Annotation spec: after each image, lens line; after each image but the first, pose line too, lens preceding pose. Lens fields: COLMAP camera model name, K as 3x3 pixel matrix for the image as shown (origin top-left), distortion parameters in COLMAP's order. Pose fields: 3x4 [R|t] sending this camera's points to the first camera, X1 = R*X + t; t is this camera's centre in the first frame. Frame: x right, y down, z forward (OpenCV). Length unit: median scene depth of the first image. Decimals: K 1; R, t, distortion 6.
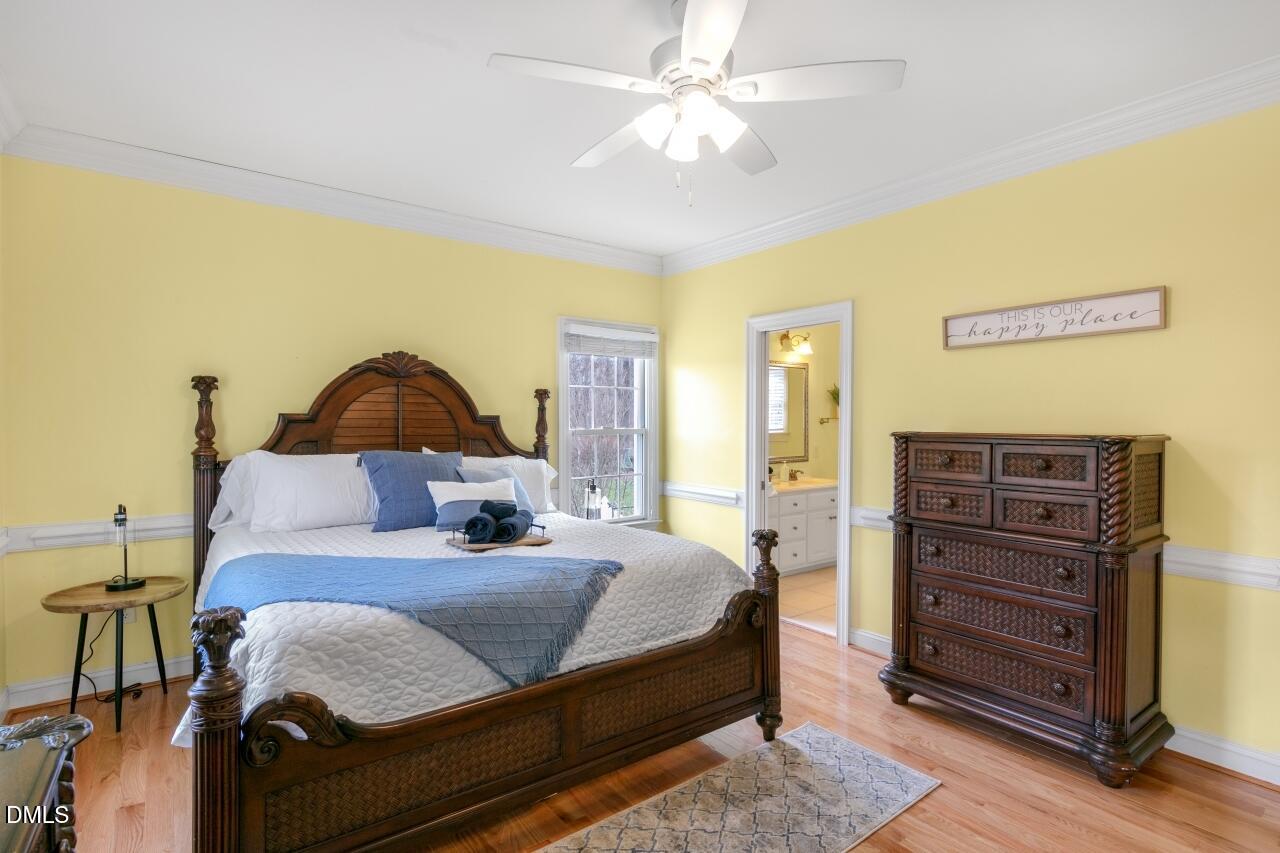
lens RADIAL K [[616.1, 0, 645.4], [0, 616.1, 419.4], [0, 0, 1]] dist [-0.029028, -0.000206]
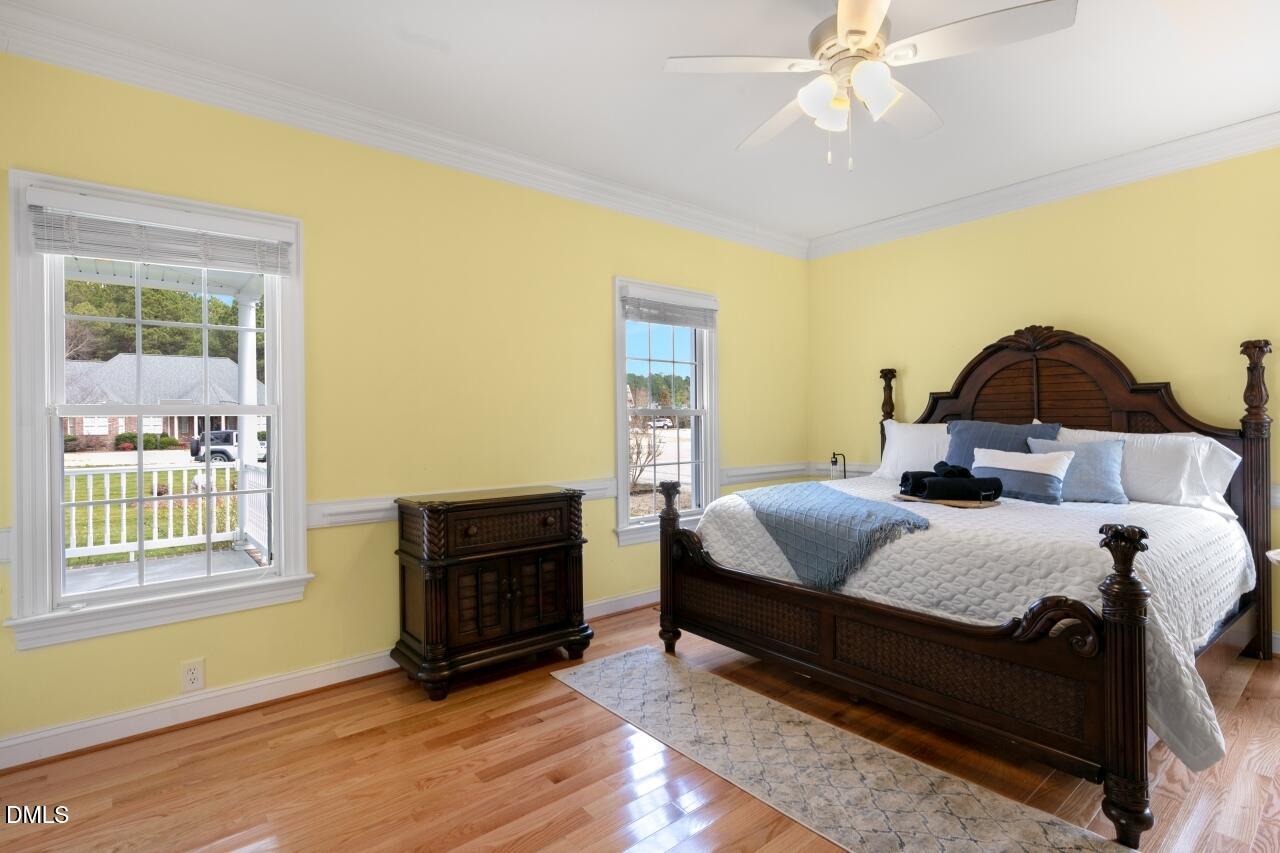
lens RADIAL K [[616.1, 0, 645.4], [0, 616.1, 419.4], [0, 0, 1]] dist [-0.029028, -0.000206]
pose [[0.041158, -0.011036, -0.999092, 0.743155], [0.014515, 0.999840, -0.010446, 0.057828], [0.999047, -0.014072, 0.041312, 0.410029]]
